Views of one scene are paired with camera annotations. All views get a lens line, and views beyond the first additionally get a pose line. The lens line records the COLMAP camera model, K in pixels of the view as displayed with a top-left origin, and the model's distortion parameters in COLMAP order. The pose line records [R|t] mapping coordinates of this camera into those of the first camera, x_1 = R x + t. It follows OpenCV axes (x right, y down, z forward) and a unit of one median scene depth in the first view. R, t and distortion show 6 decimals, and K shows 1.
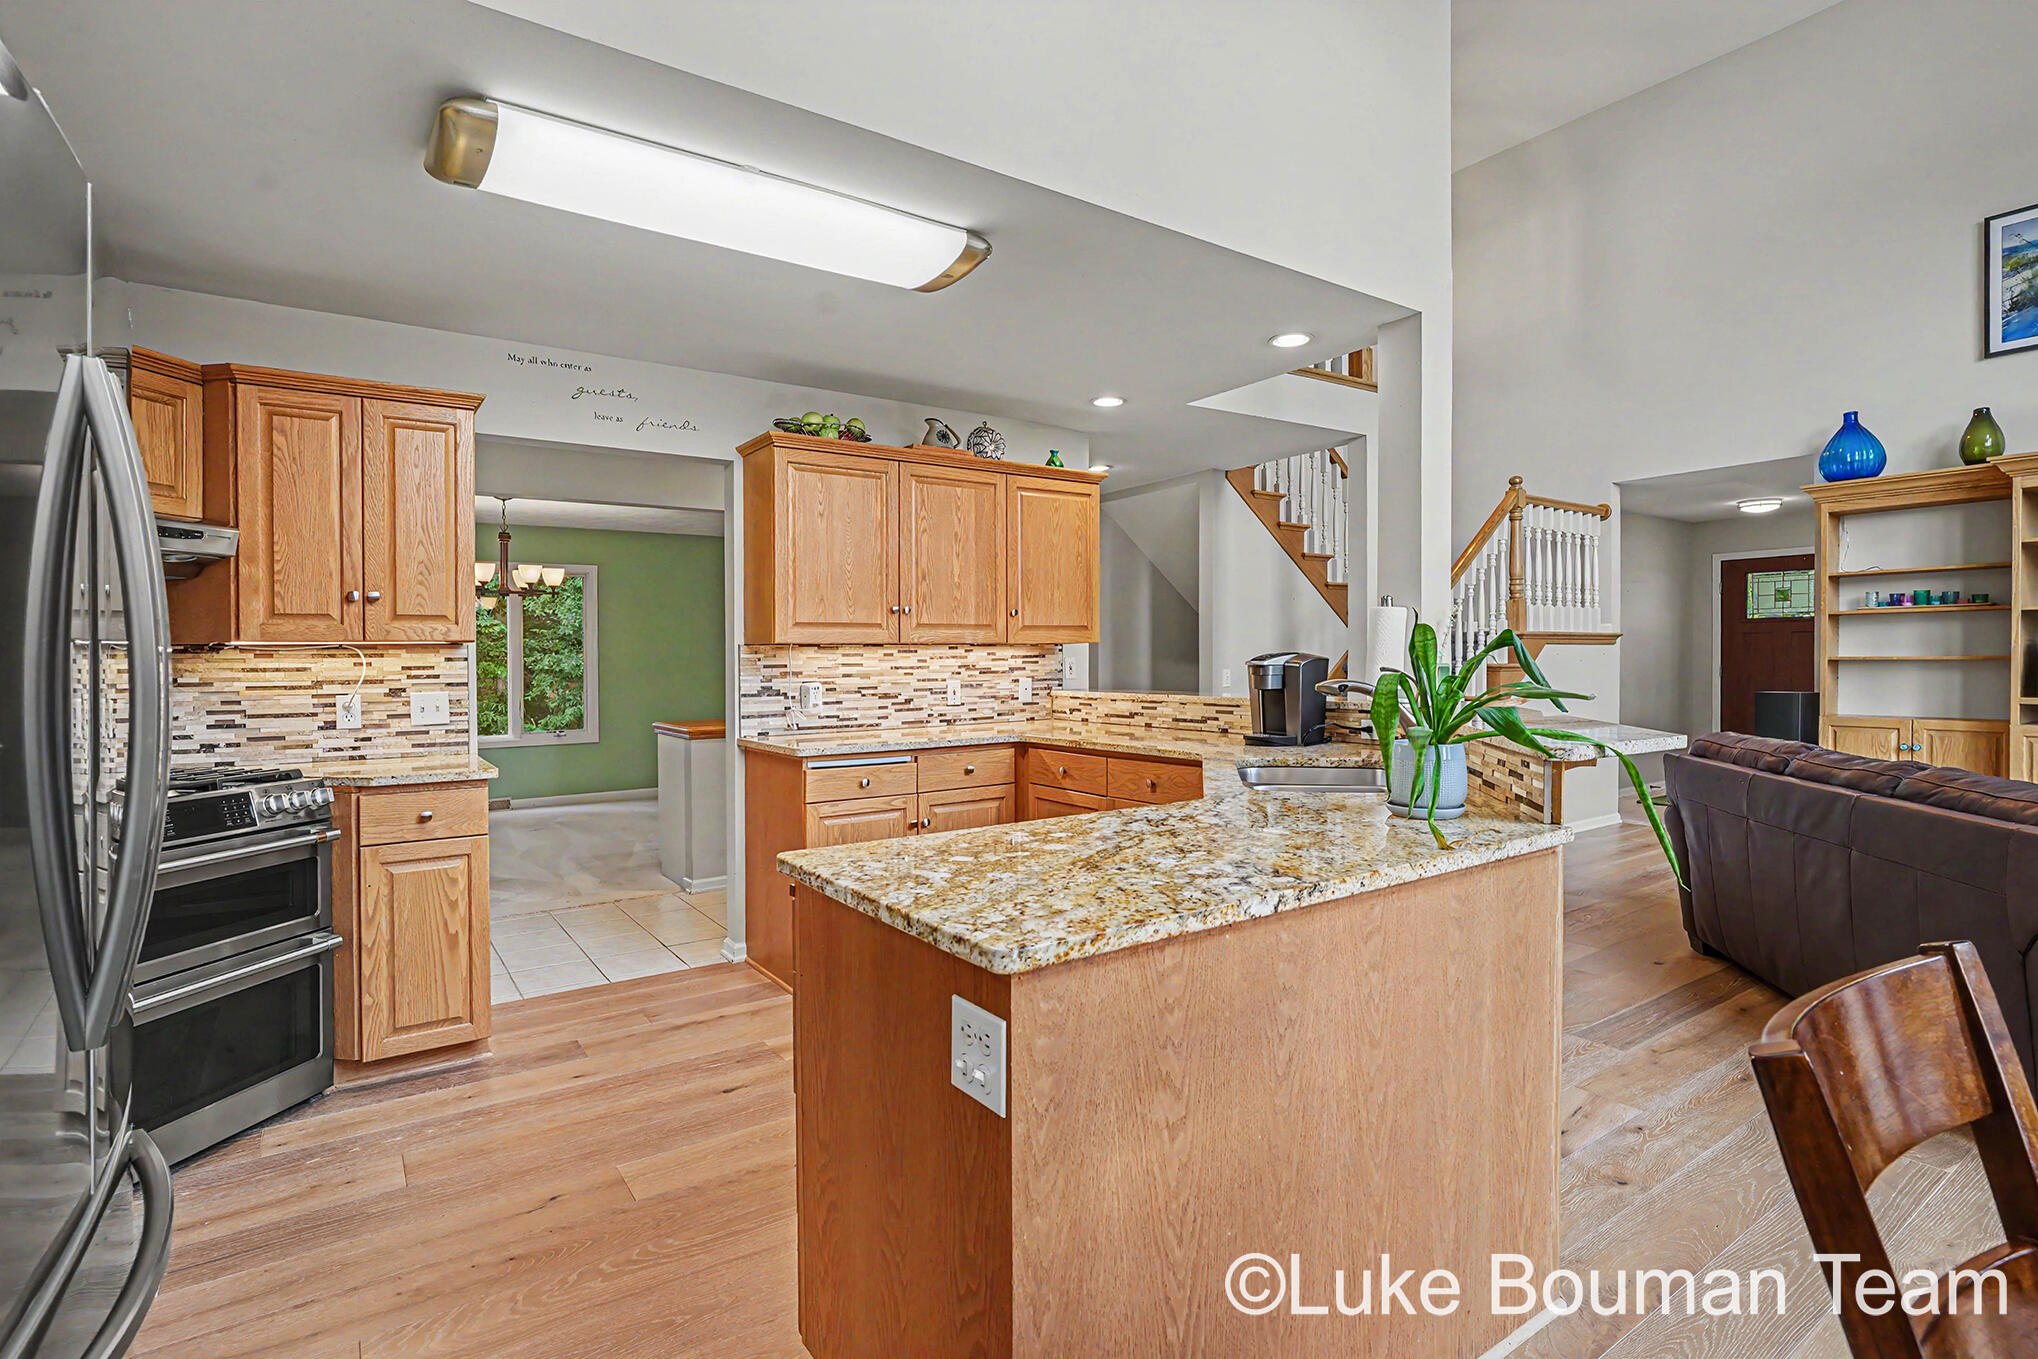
lens RADIAL K [[977.3, 0, 1024.1], [0, 977.3, 670.8], [0, 0, 1]] dist [-0.003420, -0.000339]
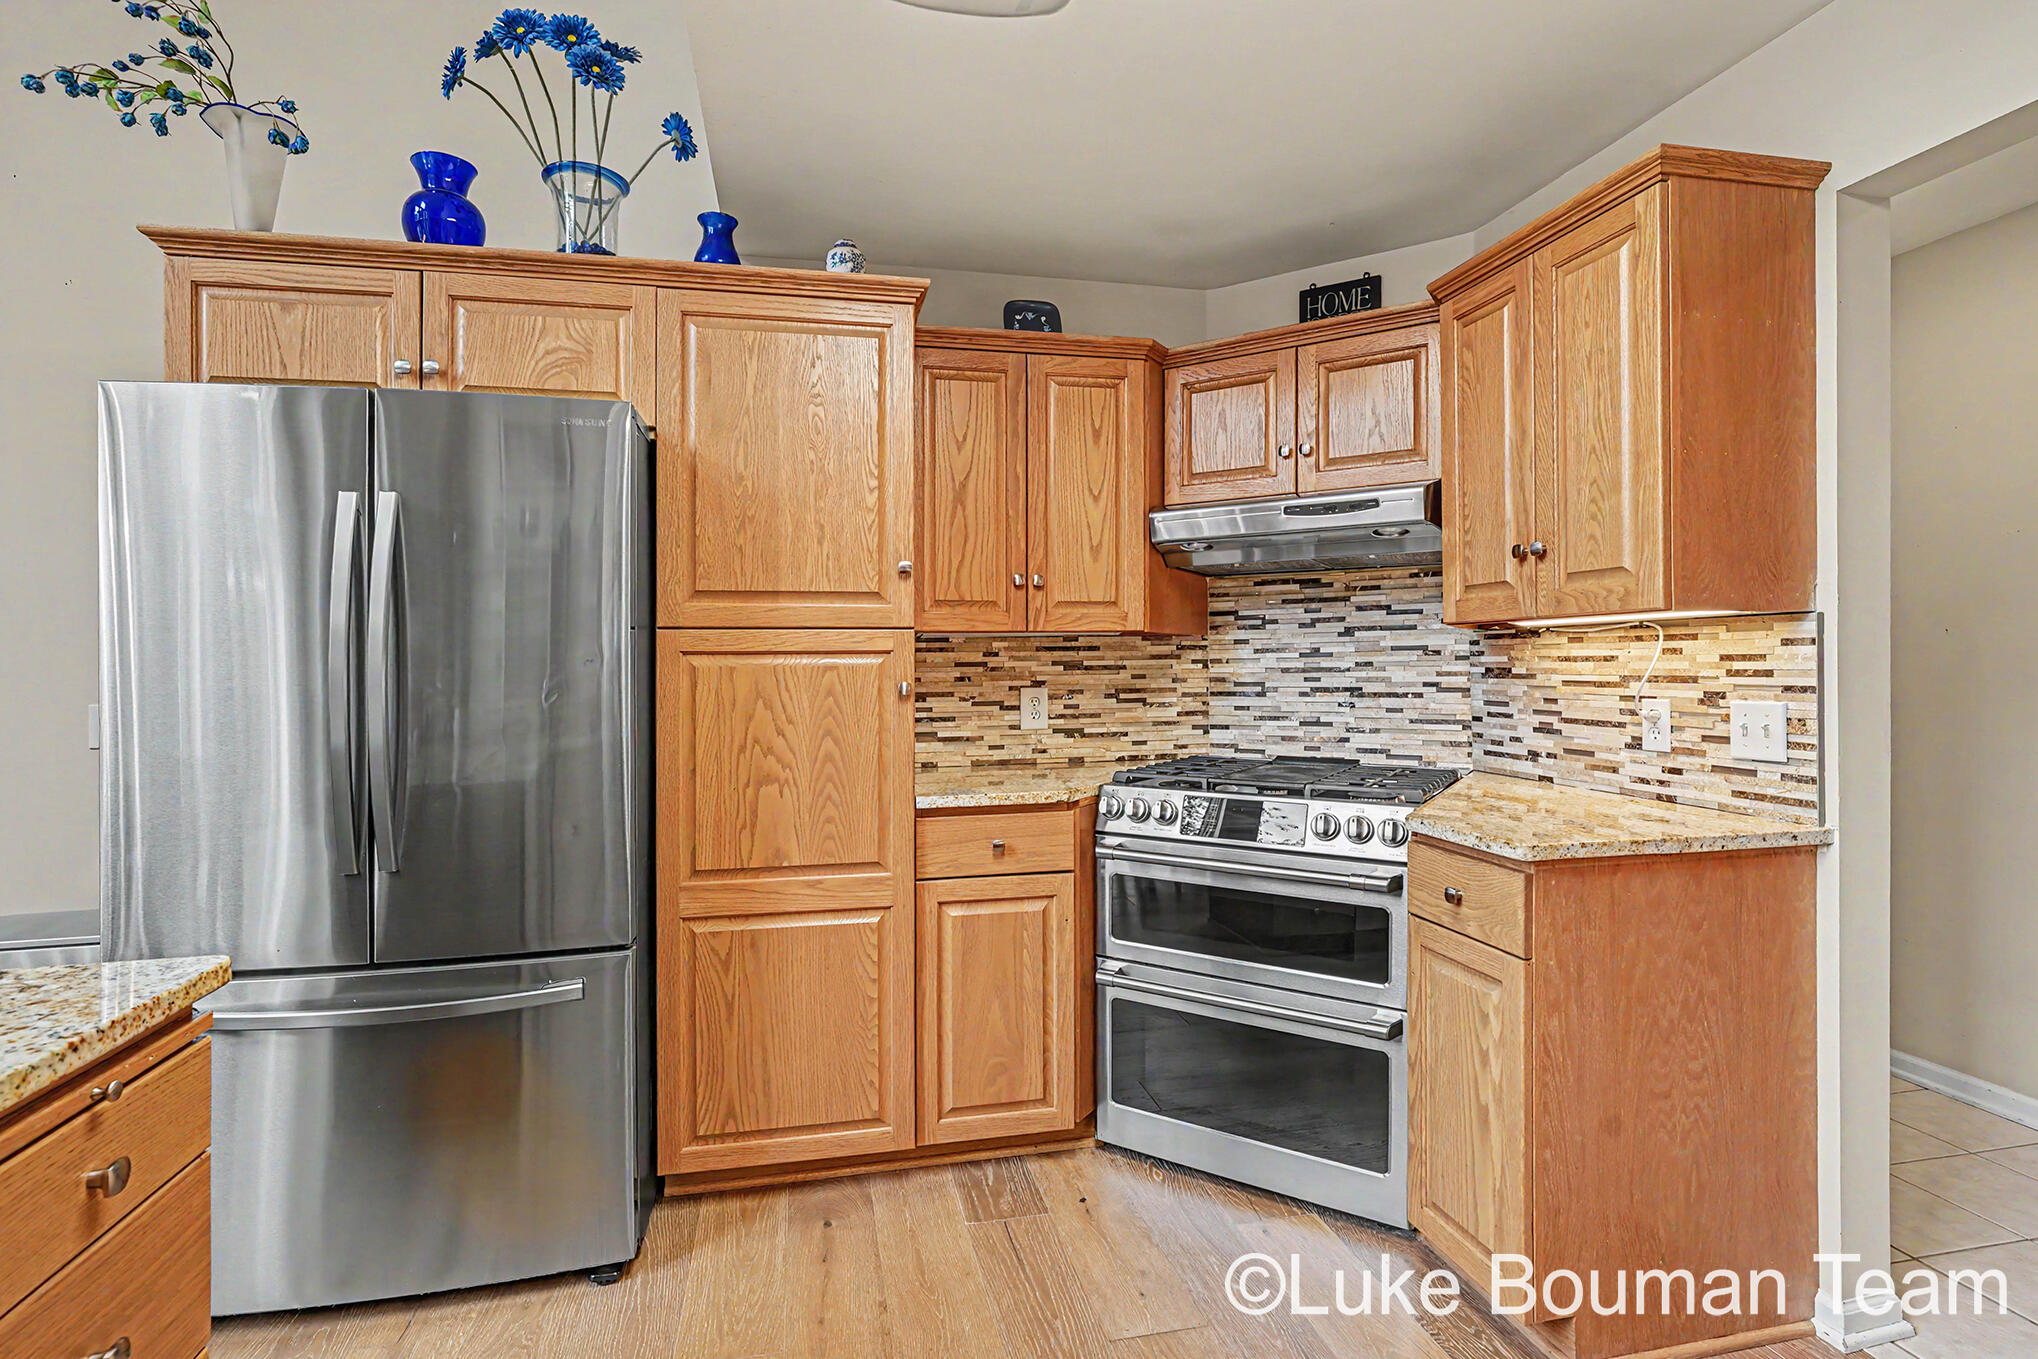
lens RADIAL K [[977.3, 0, 1002.2], [0, 977.3, 662.8], [0, 0, 1]] dist [-0.003420, -0.000339]
pose [[-0.377612, 0.014002, -0.925858, 0.066374], [0.001576, 0.999894, 0.014479, -0.008909], [0.925962, 0.004008, -0.377594, 0.831314]]
